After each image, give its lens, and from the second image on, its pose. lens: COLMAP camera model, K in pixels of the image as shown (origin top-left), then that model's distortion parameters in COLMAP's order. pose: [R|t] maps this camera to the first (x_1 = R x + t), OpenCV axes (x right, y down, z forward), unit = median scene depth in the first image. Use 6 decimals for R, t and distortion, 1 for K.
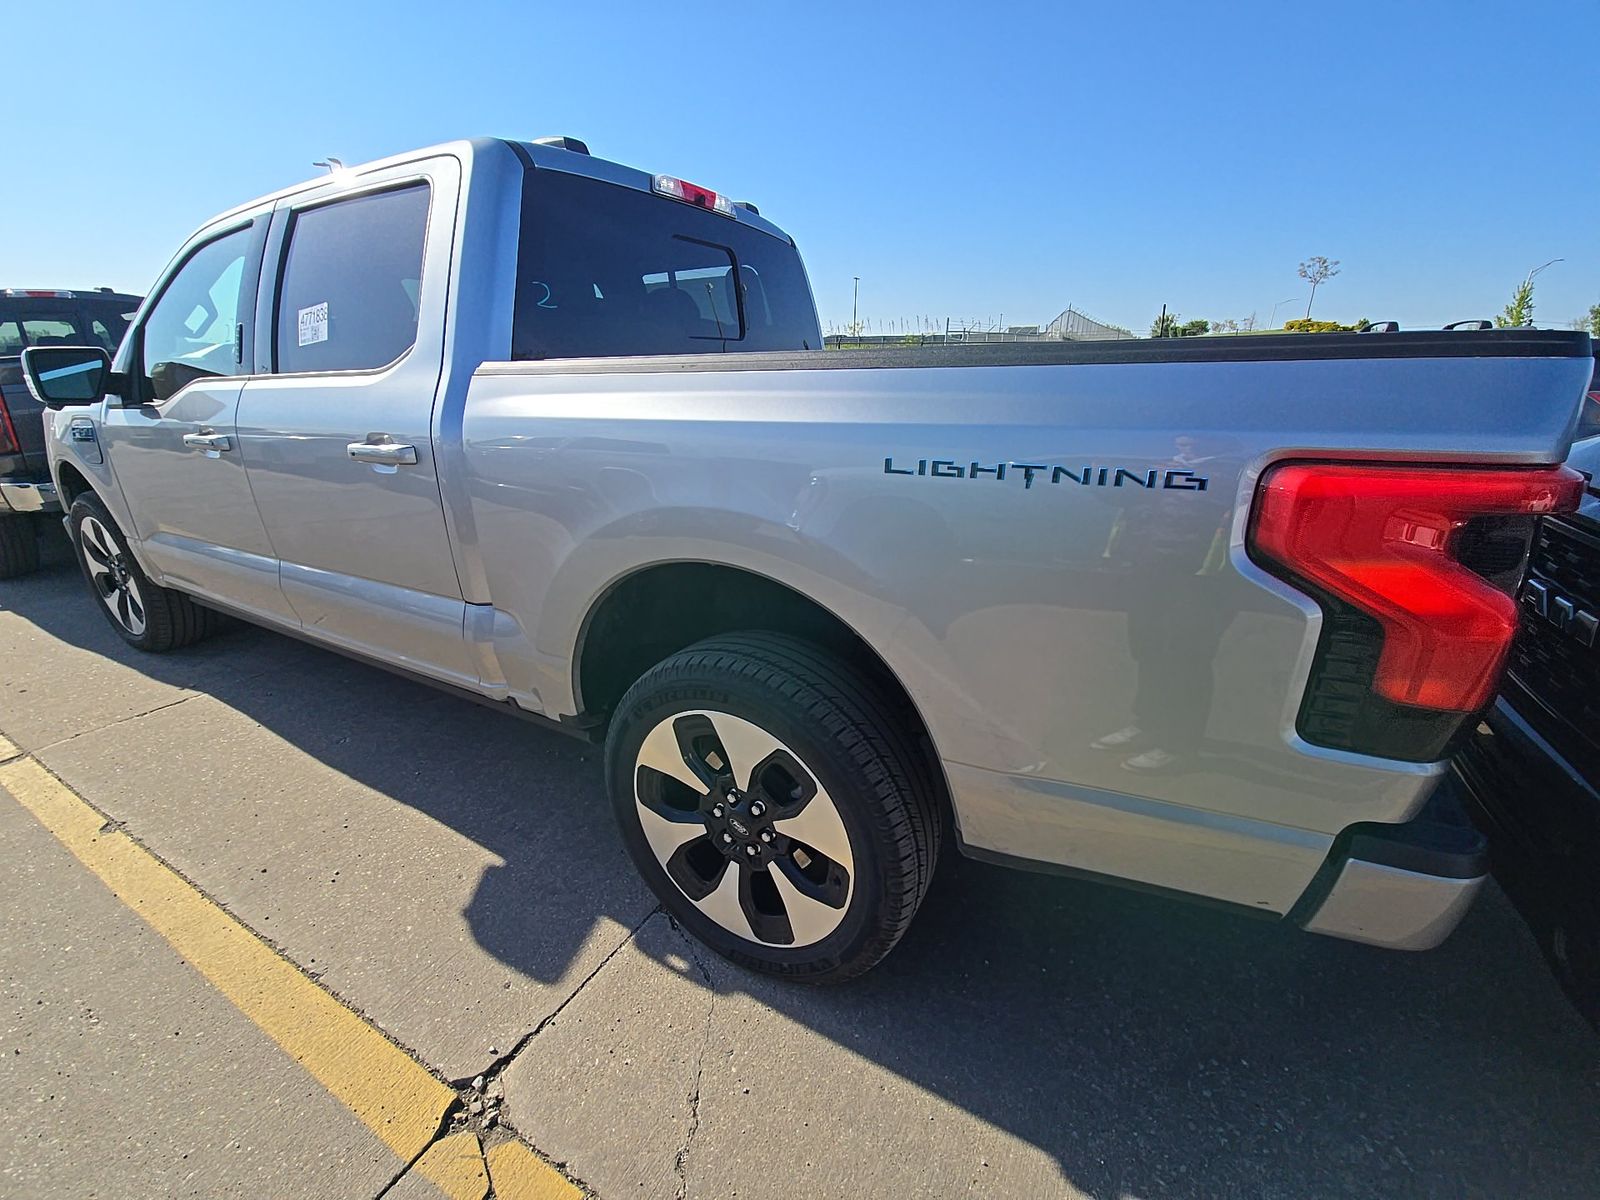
lens RADIAL K [[646.3, 0, 800.0], [0, 646.3, 600.0], [0, 0, 1]] dist [0.011886, -0.000192]
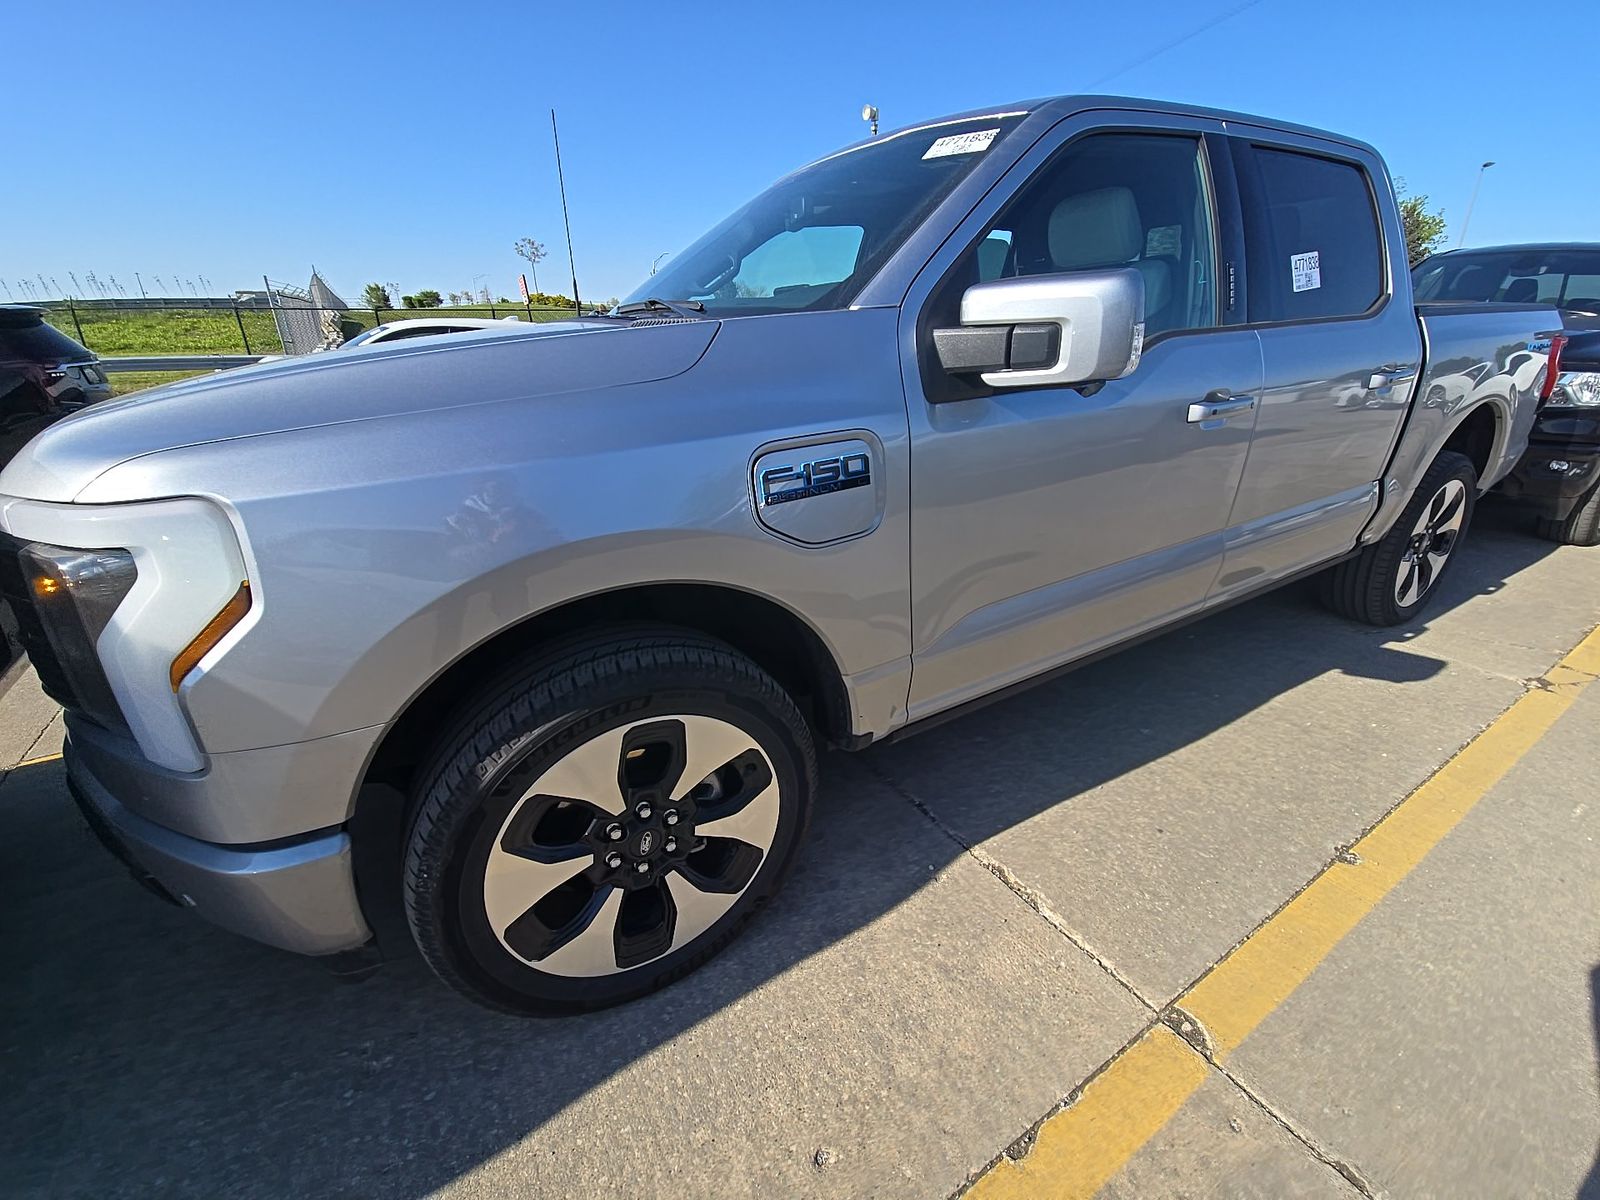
lens RADIAL K [[646.3, 0, 800.0], [0, 646.3, 600.0], [0, 0, 1]] dist [0.011886, -0.000192]
pose [[0.489265, -0.327684, 0.808234, -0.359427], [0.301679, 0.933110, 0.195691, -0.063098], [-0.818297, 0.148082, 0.555394, 0.192556]]
